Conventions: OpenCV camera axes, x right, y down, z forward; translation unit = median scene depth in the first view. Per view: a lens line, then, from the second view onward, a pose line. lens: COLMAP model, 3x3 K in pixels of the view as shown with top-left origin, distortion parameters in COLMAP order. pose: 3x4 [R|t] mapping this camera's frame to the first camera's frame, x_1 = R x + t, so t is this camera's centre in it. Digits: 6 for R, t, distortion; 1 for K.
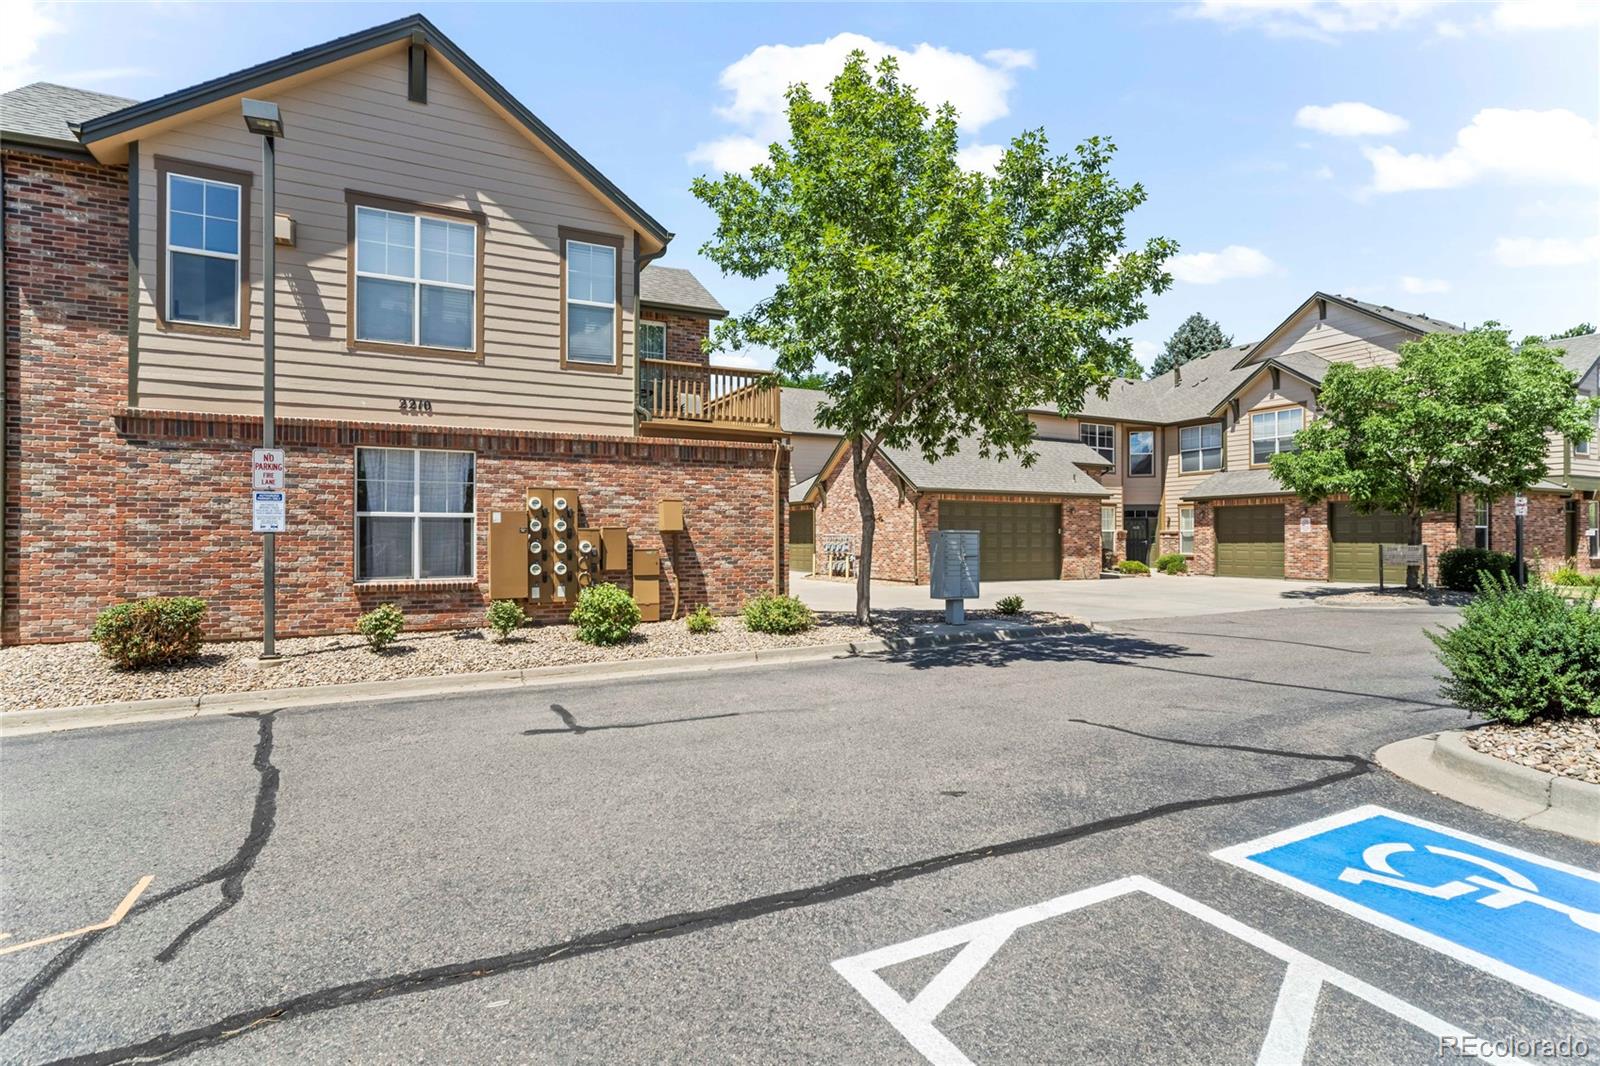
lens RADIAL K [[855.0, 0, 805.6], [0, 855.0, 546.8], [0, 0, 1]] dist [0.002184, 0.000651]
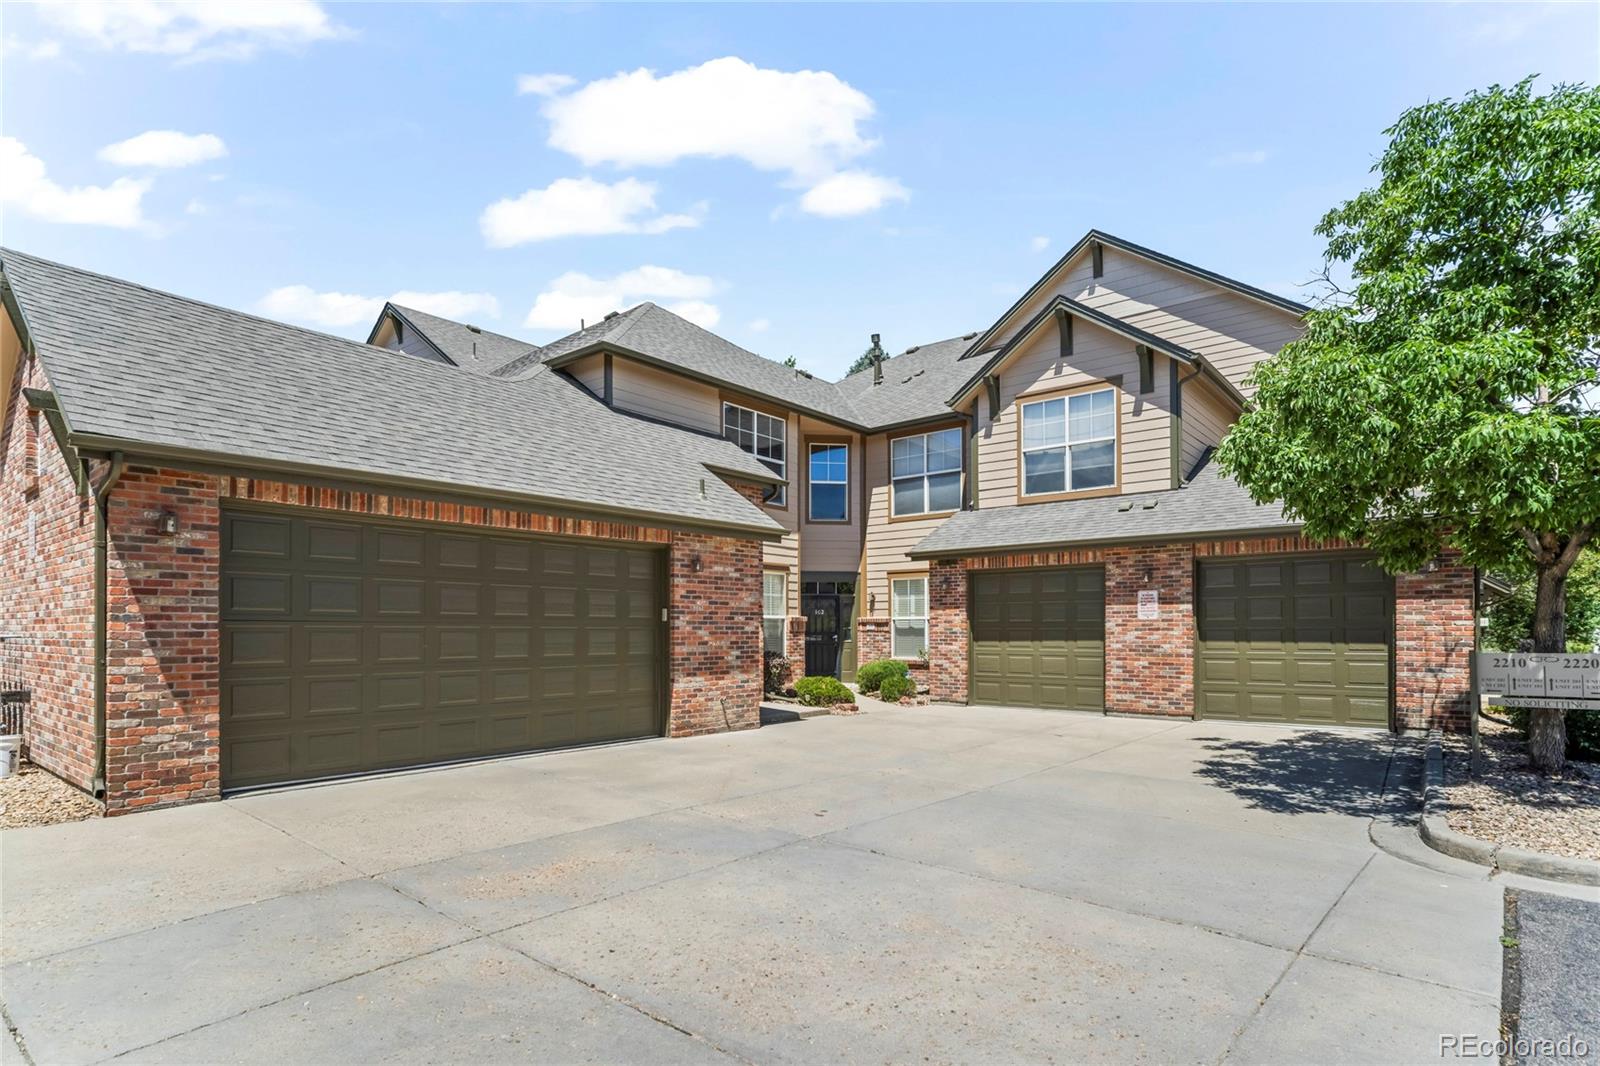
lens RADIAL K [[855.0, 0, 805.6], [0, 855.0, 546.8], [0, 0, 1]] dist [0.002184, 0.000651]
pose [[0.926313, 0.035433, 0.375086, 0.190022], [0.004799, 0.994377, -0.105786, -0.006594], [-0.376725, 0.099791, 0.920934, 0.554064]]
